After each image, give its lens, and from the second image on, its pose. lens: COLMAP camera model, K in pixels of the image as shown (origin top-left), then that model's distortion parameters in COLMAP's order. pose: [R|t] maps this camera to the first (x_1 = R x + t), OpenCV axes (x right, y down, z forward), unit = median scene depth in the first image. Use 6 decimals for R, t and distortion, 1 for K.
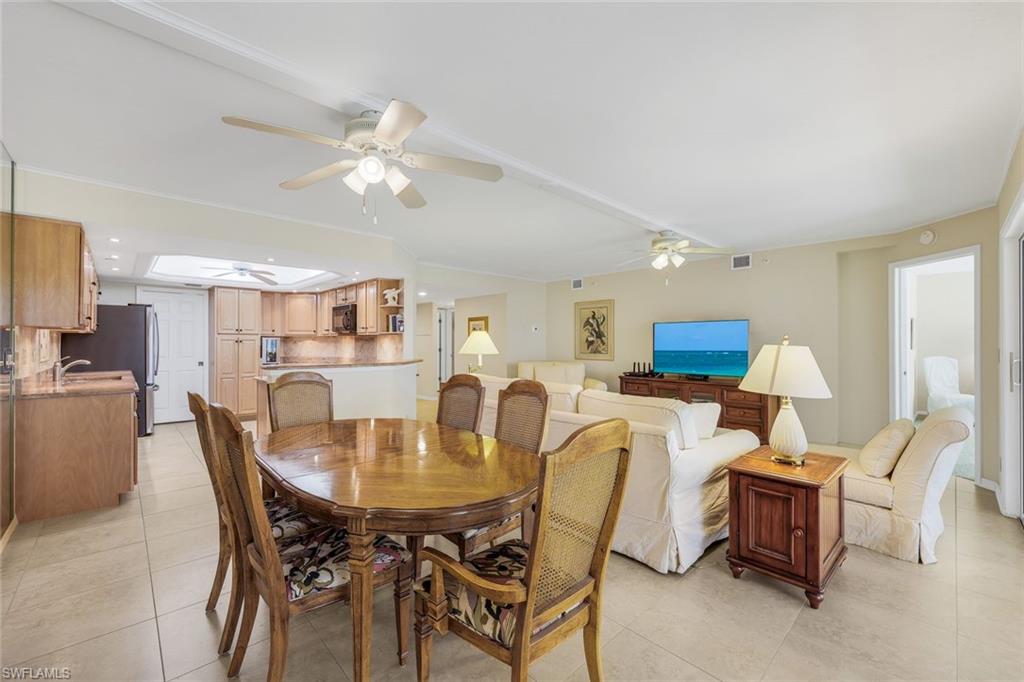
lens RADIAL K [[415.7, 0, 511.0], [0, 415.7, 343.0], [0, 0, 1]] dist [-0.001002, -0.000018]
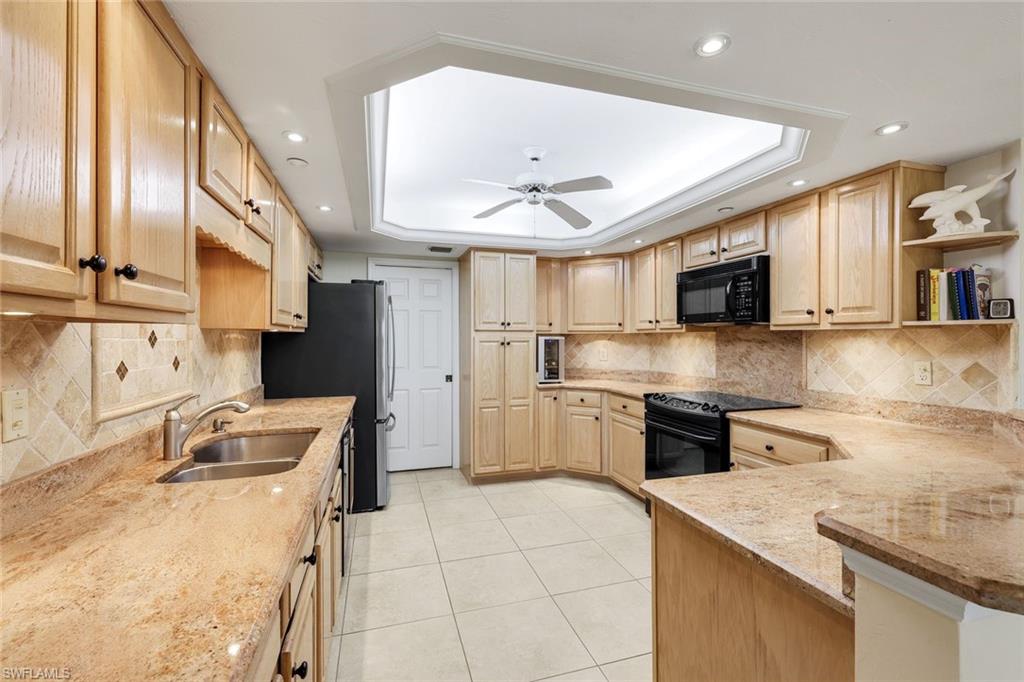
lens RADIAL K [[440.8, 0, 516.9], [0, 440.8, 338.4], [0, 0, 1]] dist [0.001400, 0.000238]
pose [[0.899258, -0.001353, -0.437417, -0.374928], [0.002394, 0.999995, 0.001829, -0.011943], [0.437413, -0.002692, 0.899257, 0.460707]]
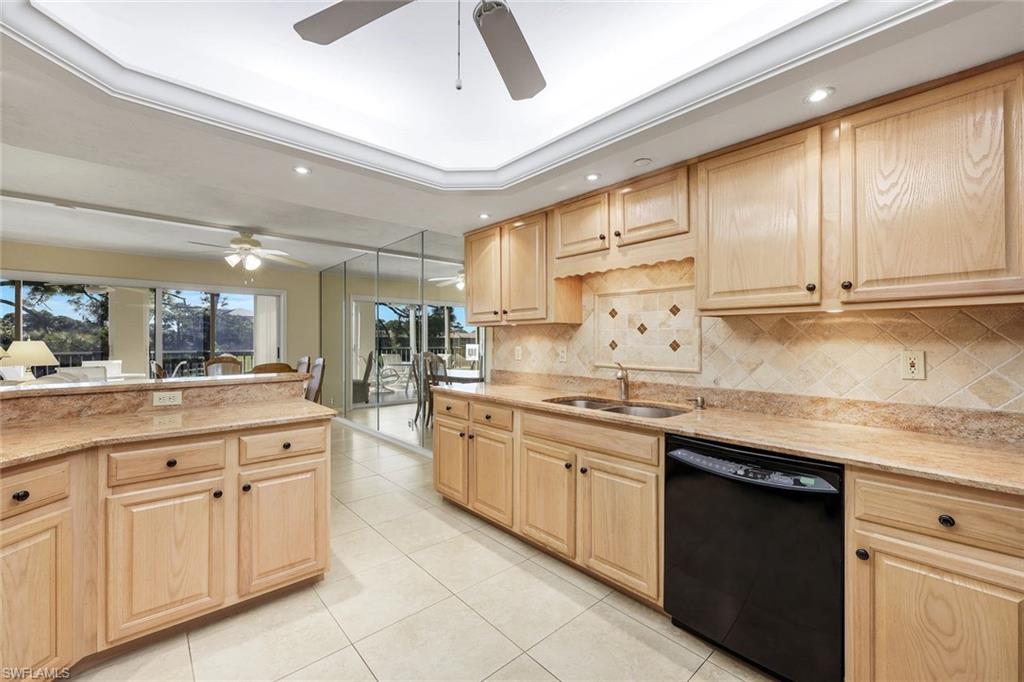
lens RADIAL K [[415.1, 0, 512.0], [0, 415.1, 341.0], [0, 0, 1]] dist [0.000499, 0.000161]
pose [[-0.999604, -0.001700, 0.028100, -0.558730], [-0.001698, 0.999999, 0.000078, 0.000051], [-0.028100, 0.000030, -0.999605, 0.987265]]
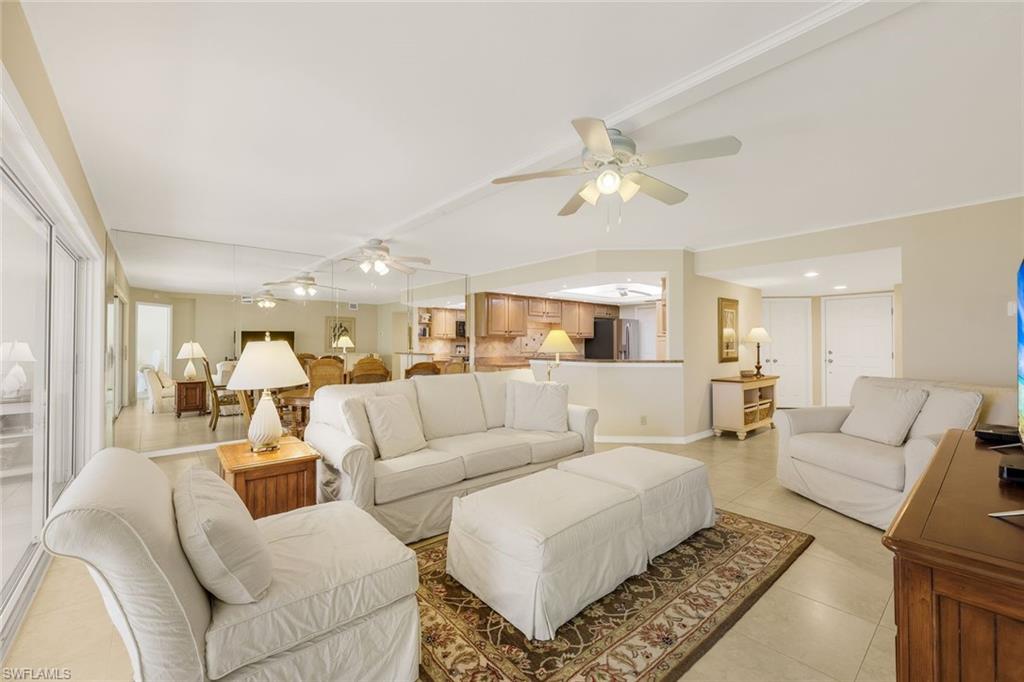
lens RADIAL K [[420.8, 0, 512.0], [0, 420.8, 341.0], [0, 0, 1]] dist [-0.002417, -0.000071]
pose [[-0.041198, -0.011082, -0.999090, 0.613656], [0.001450, 0.999937, -0.011151, 0.006668], [0.999150, -0.001908, -0.041180, 0.580162]]
